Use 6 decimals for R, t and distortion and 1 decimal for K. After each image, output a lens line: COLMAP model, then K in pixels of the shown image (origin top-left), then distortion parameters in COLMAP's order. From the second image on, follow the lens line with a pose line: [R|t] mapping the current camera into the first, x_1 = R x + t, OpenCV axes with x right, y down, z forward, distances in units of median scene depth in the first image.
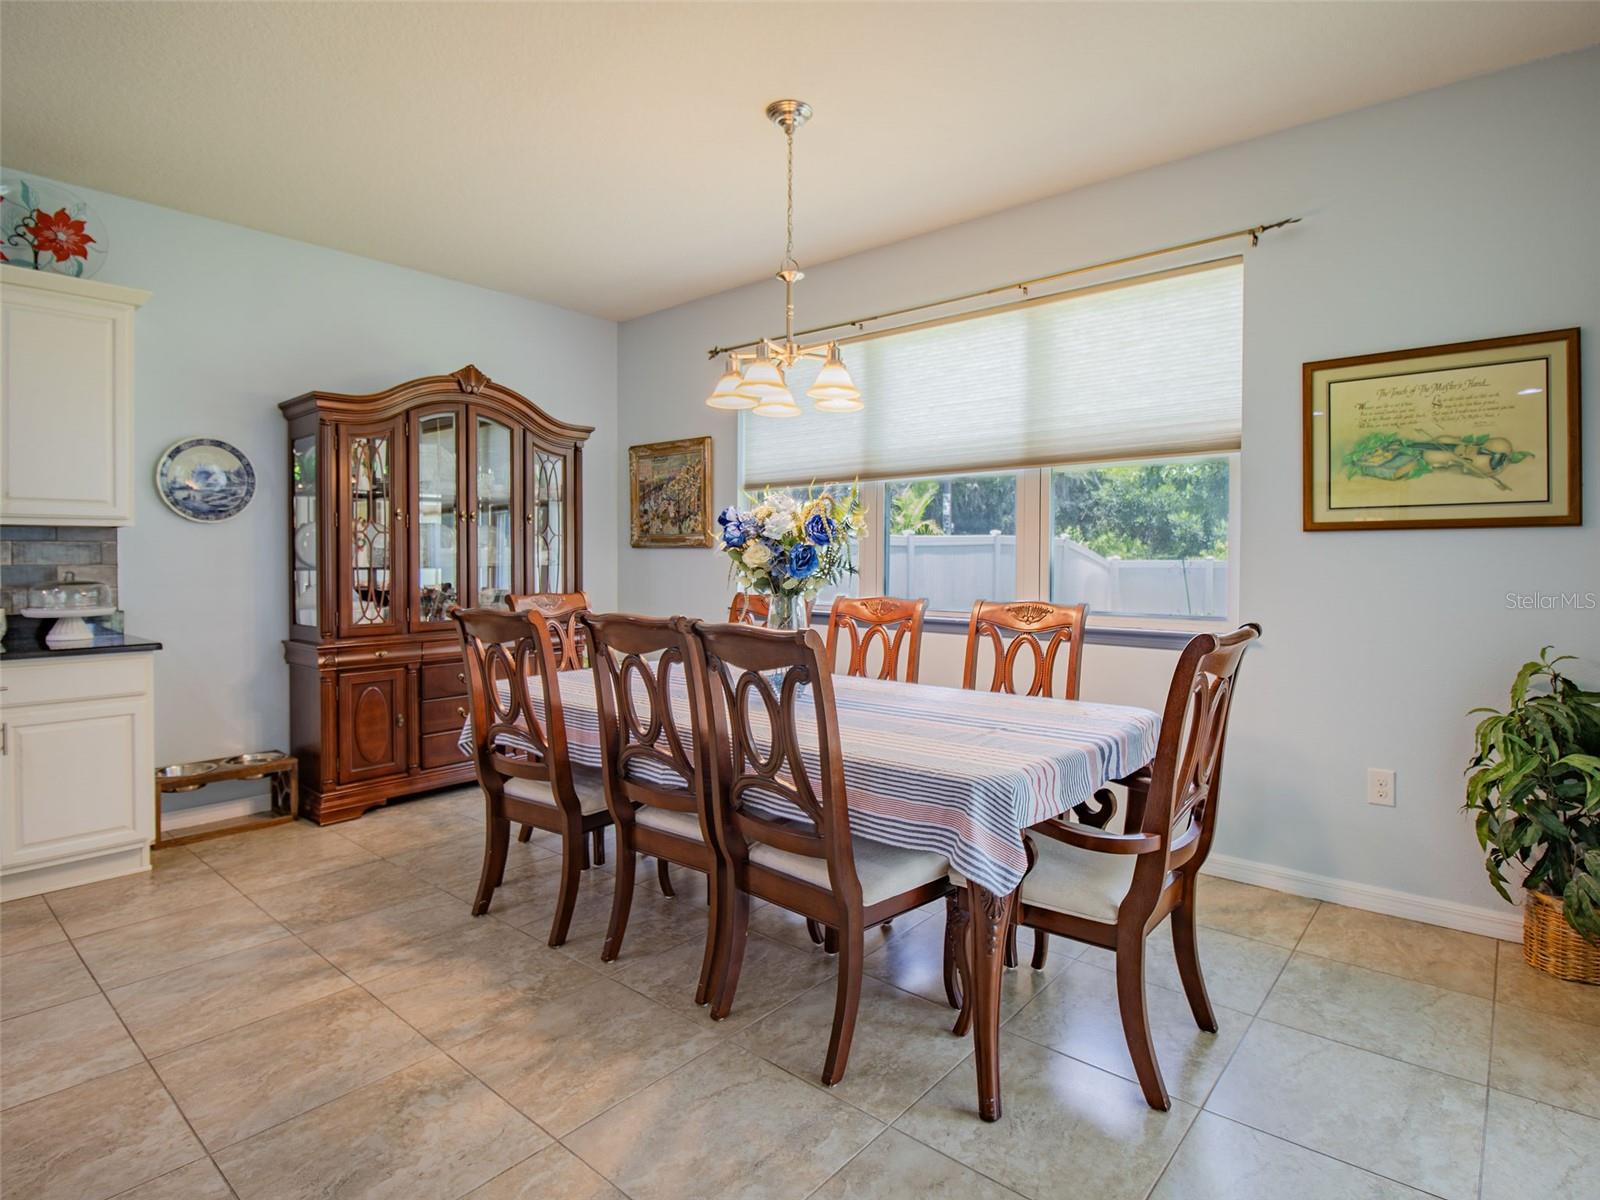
lens RADIAL K [[841.4, 0, 803.8], [0, 841.4, 562.0], [0, 0, 1]] dist [0.000586, -0.014882]
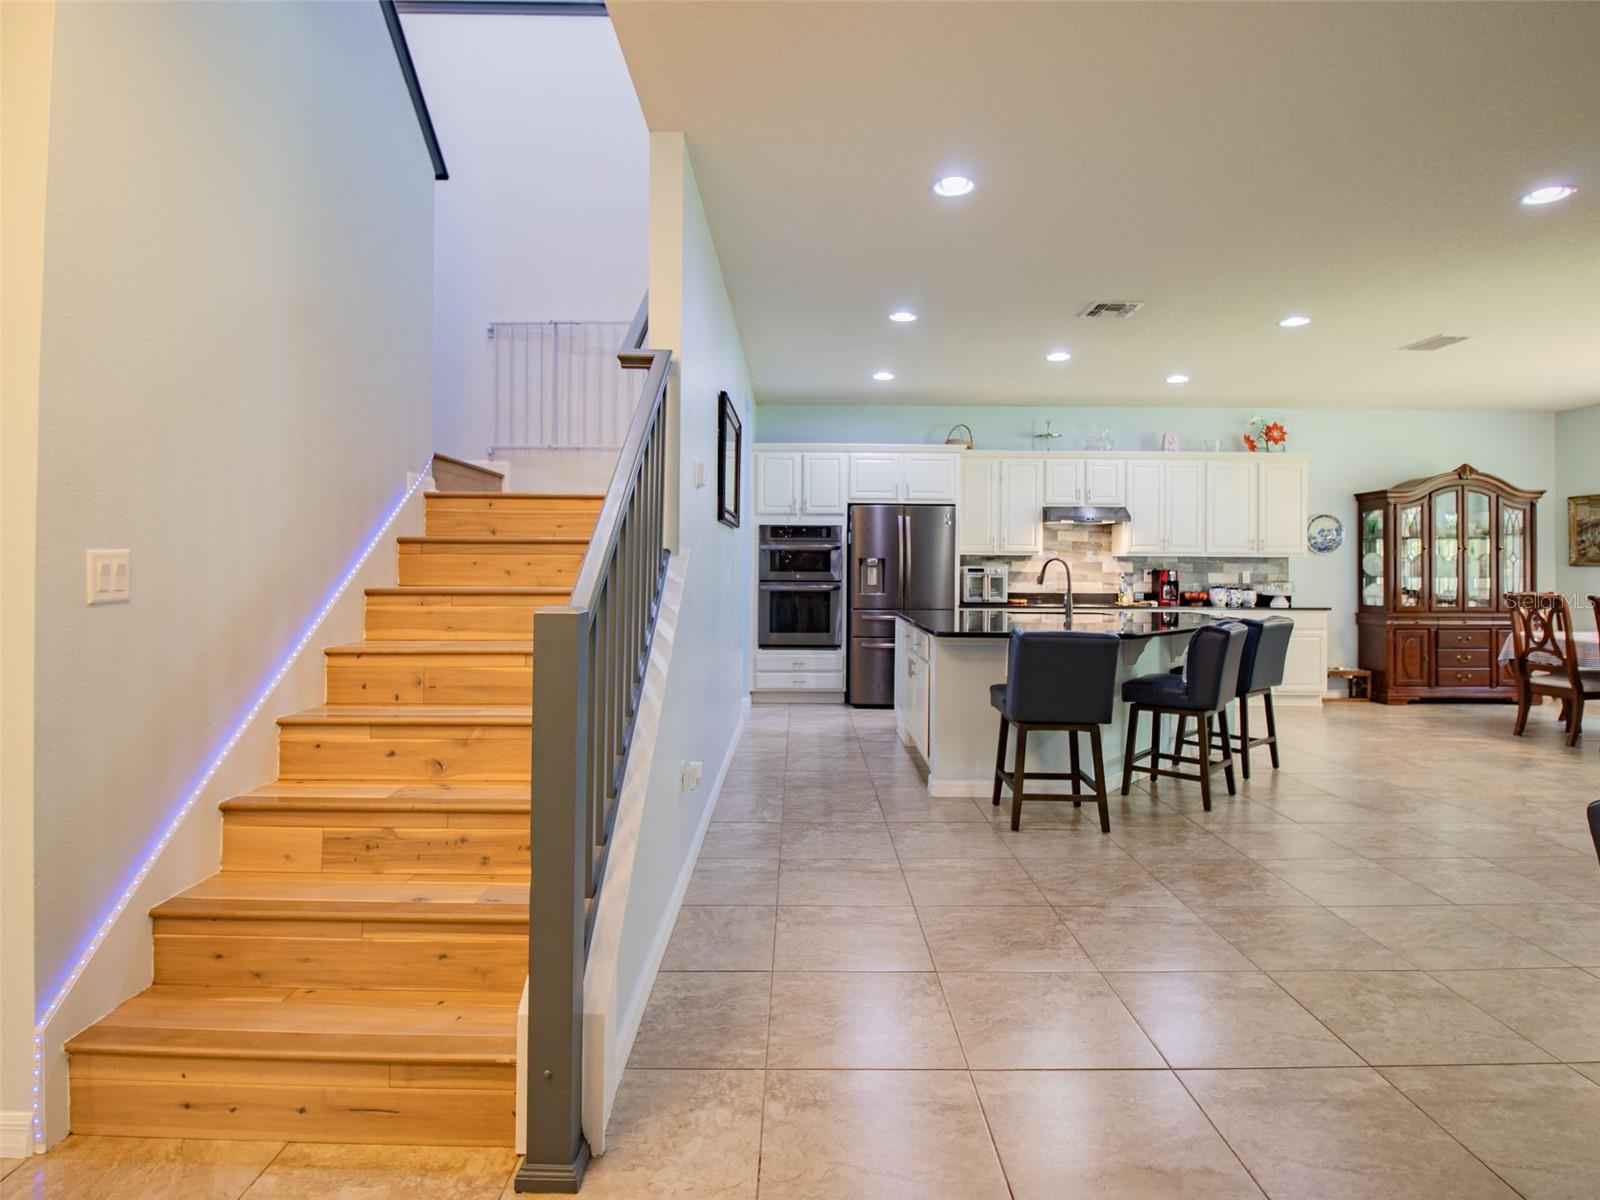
lens RADIAL K [[841.4, 0, 803.8], [0, 841.4, 562.0], [0, 0, 1]] dist [0.000586, -0.014882]
pose [[0.651881, -0.001103, -0.758320, 0.035169], [-0.012032, 0.999858, -0.011798, 0.012647], [0.758225, 0.016815, 0.651776, -1.315982]]
